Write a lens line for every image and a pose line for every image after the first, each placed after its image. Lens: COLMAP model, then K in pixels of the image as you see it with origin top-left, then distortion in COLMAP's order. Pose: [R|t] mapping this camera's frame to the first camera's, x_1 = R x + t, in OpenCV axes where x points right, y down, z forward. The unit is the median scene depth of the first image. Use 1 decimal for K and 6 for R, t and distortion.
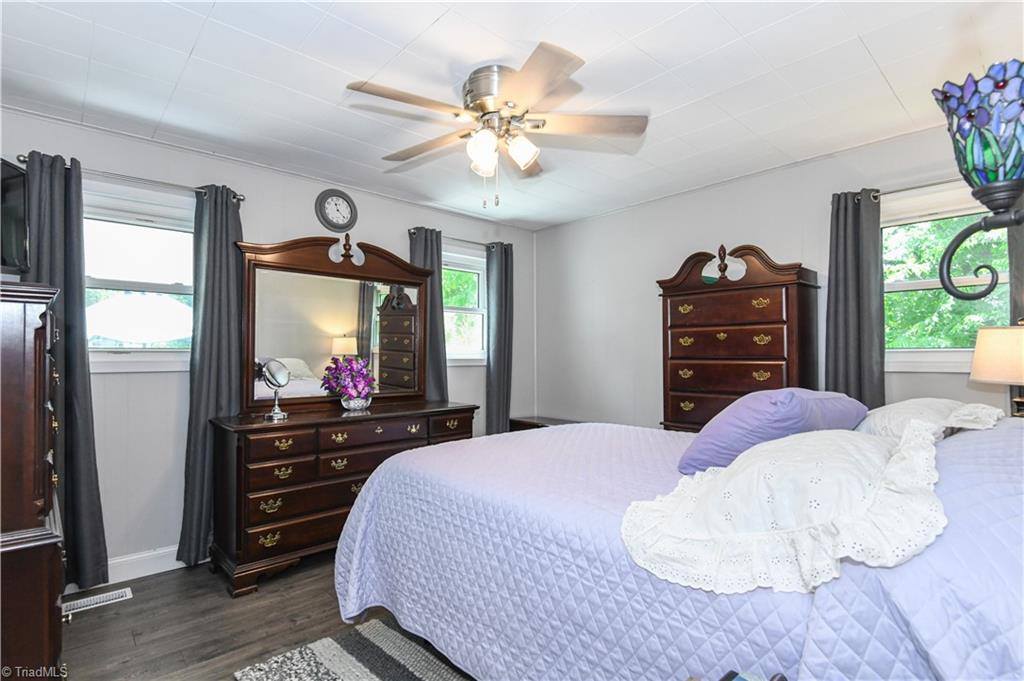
lens RADIAL K [[497.9, 0, 509.5], [0, 497.9, 336.0], [0, 0, 1]] dist [0.000965, -0.000743]
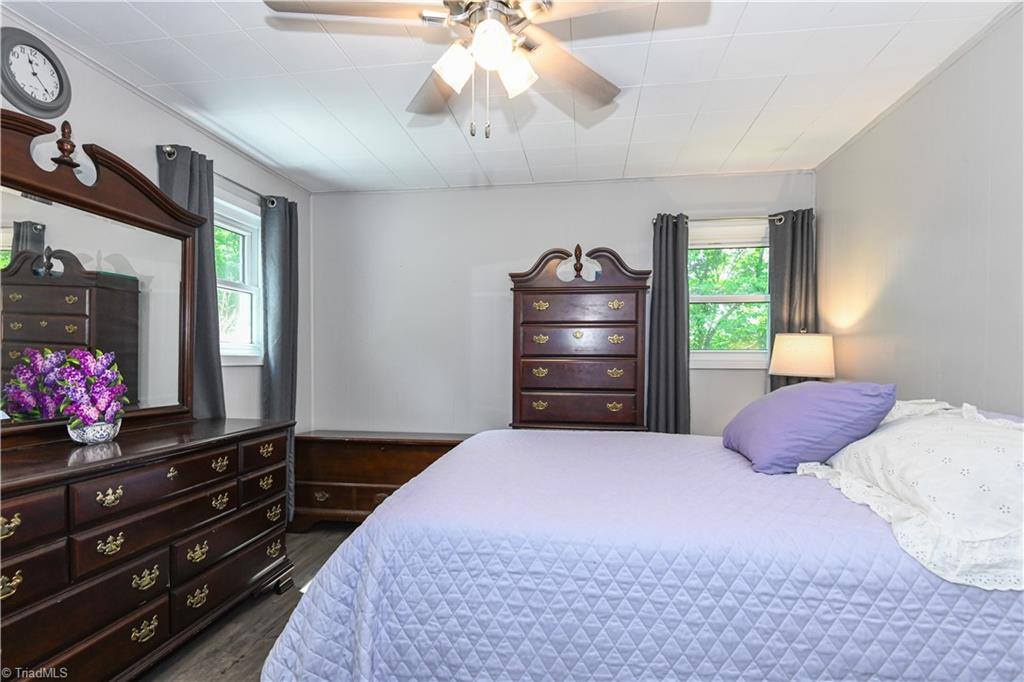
lens RADIAL K [[502.4, 0, 510.8], [0, 502.4, 359.7], [0, 0, 1]] dist [0.020109, -0.020865]
pose [[0.778792, 0.005276, 0.627261, -0.296393], [-0.032966, 0.998927, 0.032528, 0.020395], [-0.626416, -0.046011, 0.778130, 0.264907]]
